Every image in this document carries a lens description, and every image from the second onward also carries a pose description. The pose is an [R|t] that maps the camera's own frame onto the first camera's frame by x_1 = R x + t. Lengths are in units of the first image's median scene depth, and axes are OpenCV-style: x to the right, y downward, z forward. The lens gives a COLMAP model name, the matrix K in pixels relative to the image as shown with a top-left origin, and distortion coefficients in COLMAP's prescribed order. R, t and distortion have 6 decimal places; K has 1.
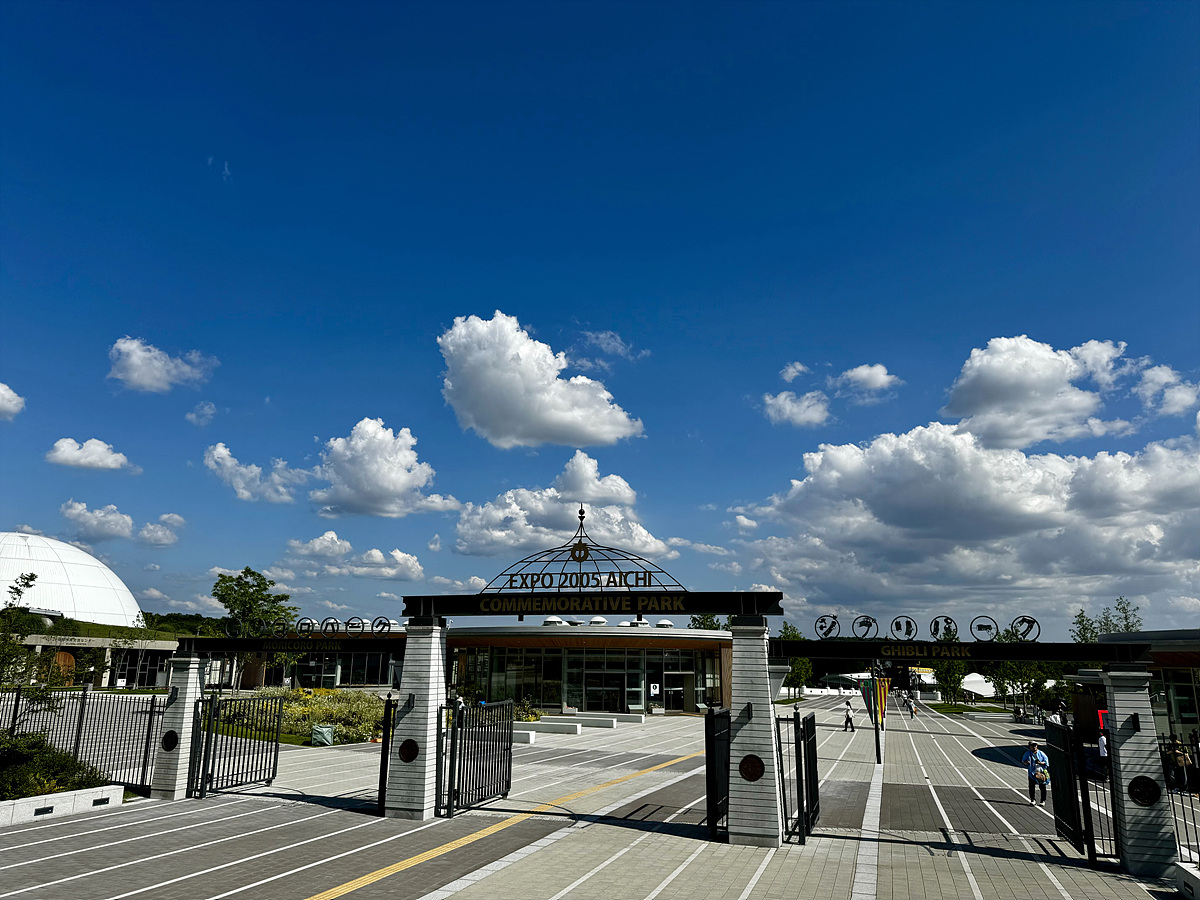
lens RADIAL K [[935.4, 0, 579.7], [0, 935.4, 422.8], [0, 0, 1]] dist [0.075829, -0.066014]
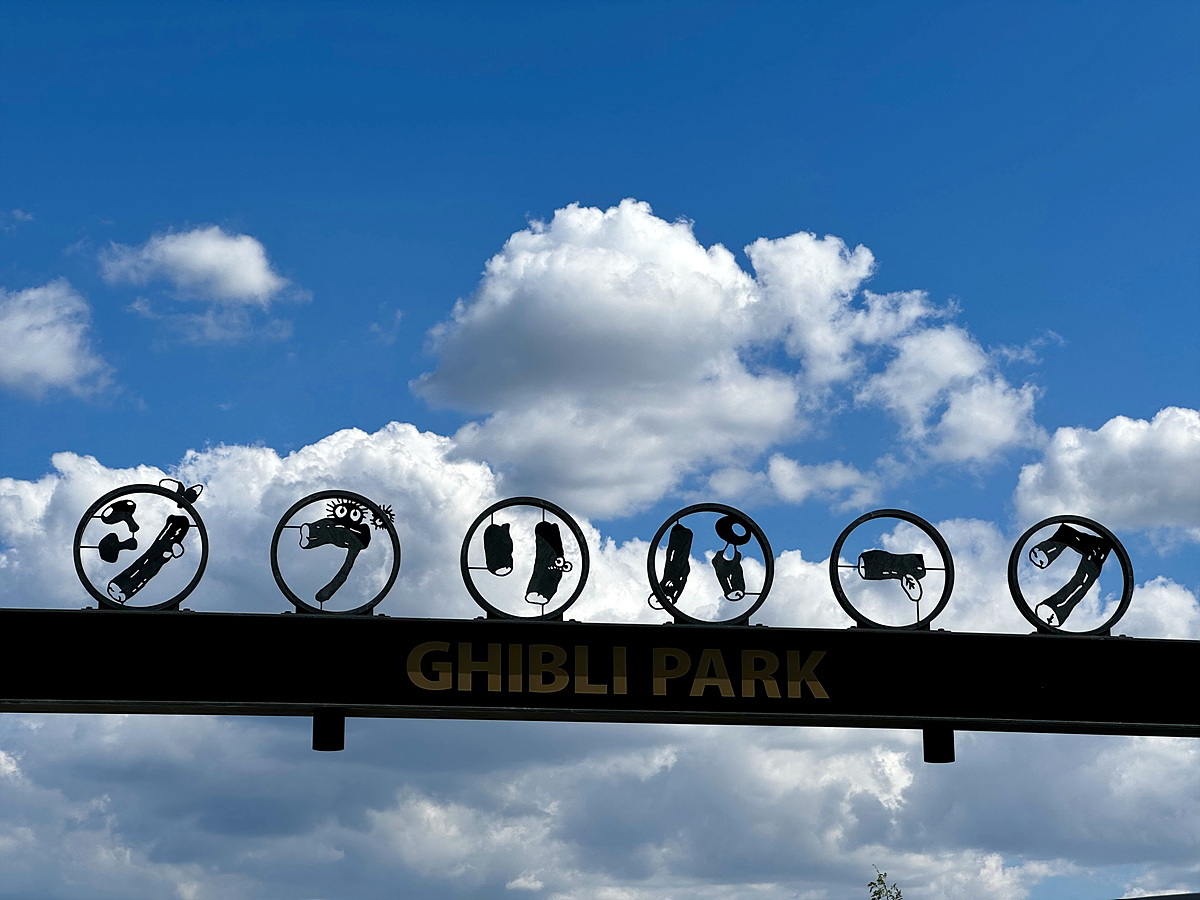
lens RADIAL K [[2663.1, 0, 600.9], [0, 2663.1, 441.2], [0, 0, 1]] dist [0.042073, 0.000000]
pose [[0.893240, 0.105753, 0.436966, 0.103425], [-0.097310, 0.994379, -0.041735, 0.191572], [-0.438923, -0.005241, 0.898509, 0.449771]]
